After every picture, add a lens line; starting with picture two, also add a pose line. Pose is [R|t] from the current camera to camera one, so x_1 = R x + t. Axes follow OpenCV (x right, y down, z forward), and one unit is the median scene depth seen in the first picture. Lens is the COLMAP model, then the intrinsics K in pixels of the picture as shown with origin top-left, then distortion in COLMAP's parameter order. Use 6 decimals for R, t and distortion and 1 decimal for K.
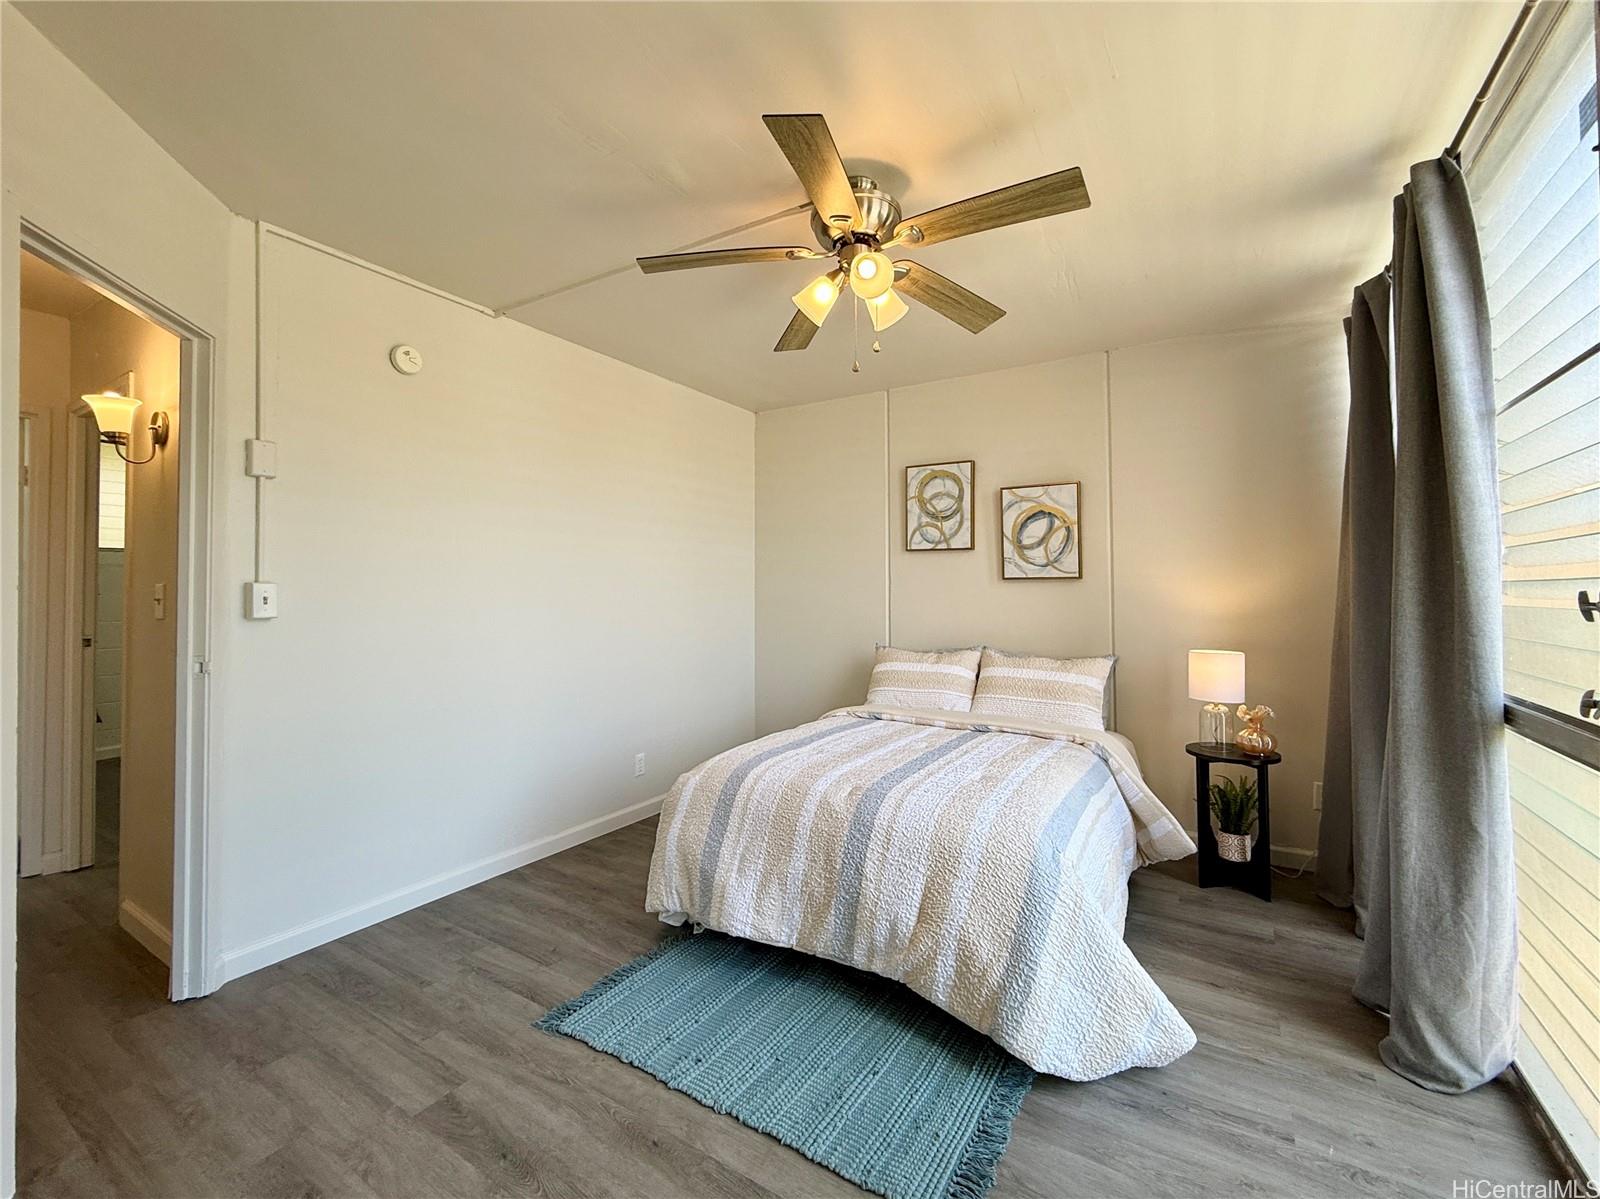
lens RADIAL K [[667.5, 0, 802.7], [0, 667.5, 584.9], [0, 0, 1]] dist [0.000117, 0.000050]
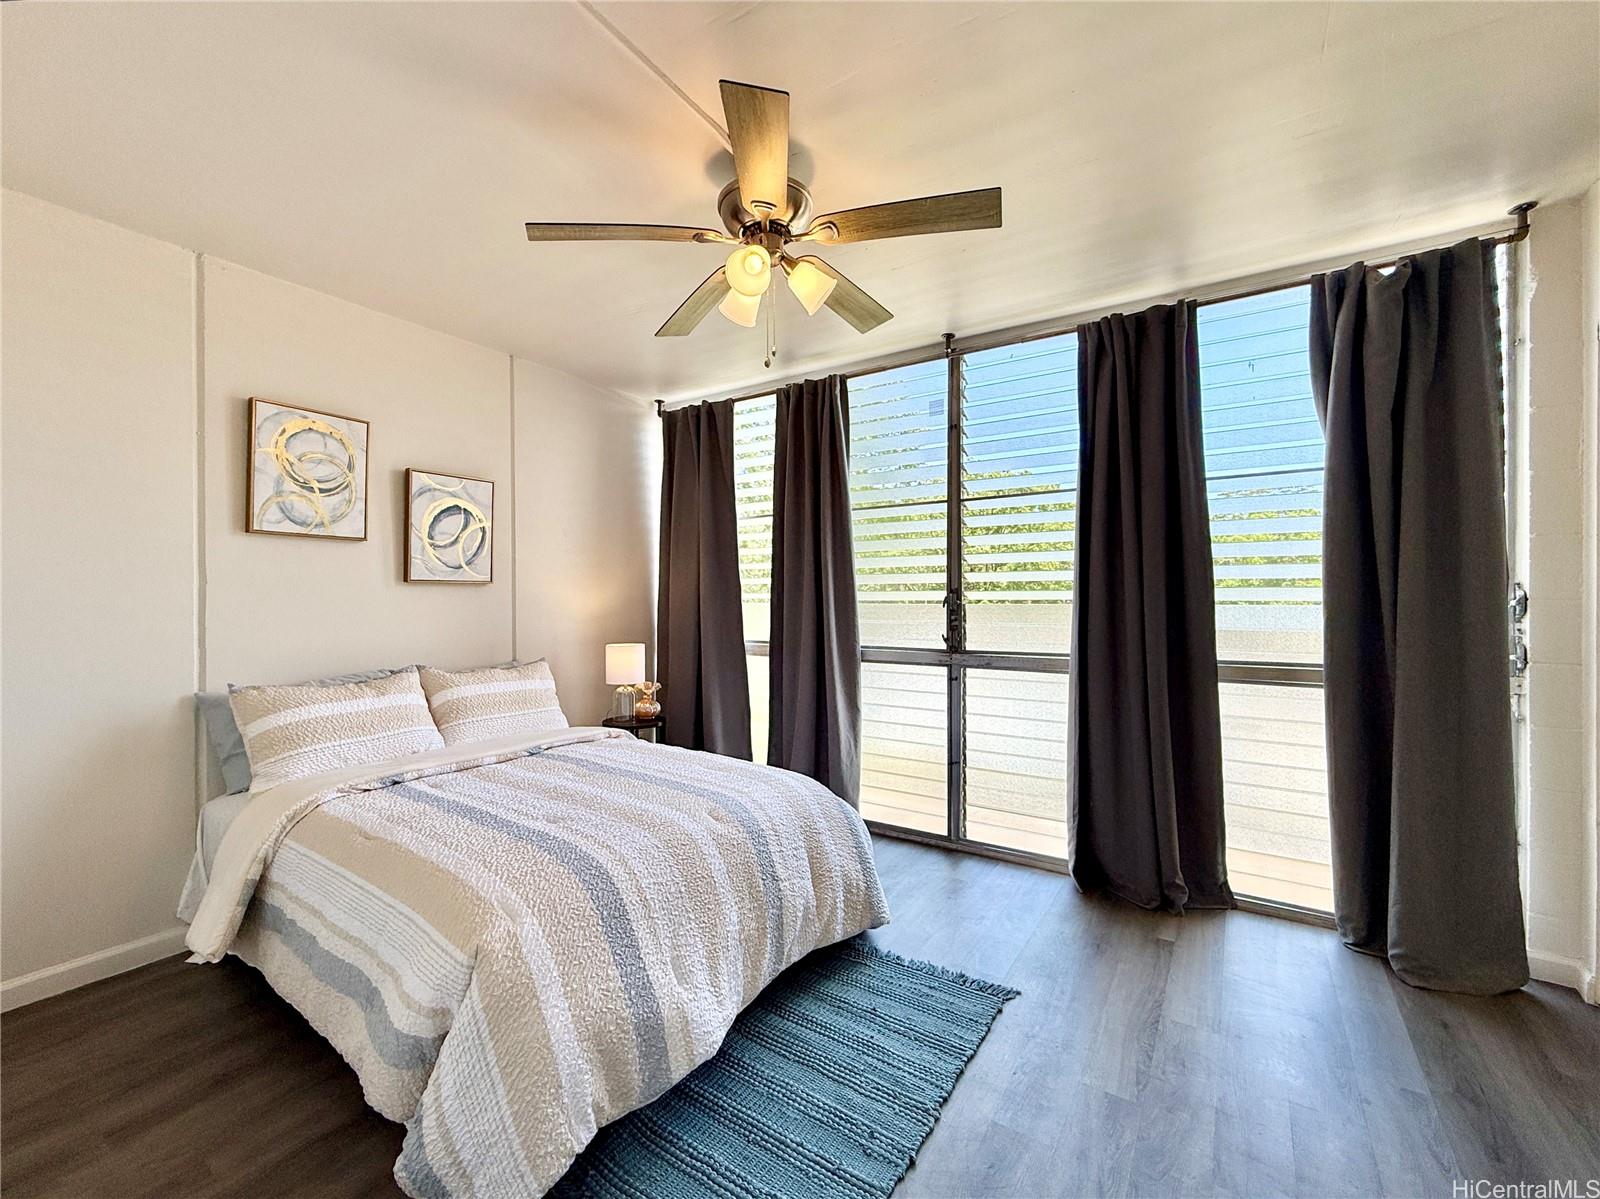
lens RADIAL K [[663.3, 0, 785.1], [0, 663.3, 599.3], [0, 0, 1]] dist [-0.001498, -0.000321]
pose [[0.036350, -0.001842, 0.999337, -0.504197], [-0.011418, 0.999932, 0.002258, 0.006561], [-0.999274, -0.011492, 0.036327, 0.535539]]
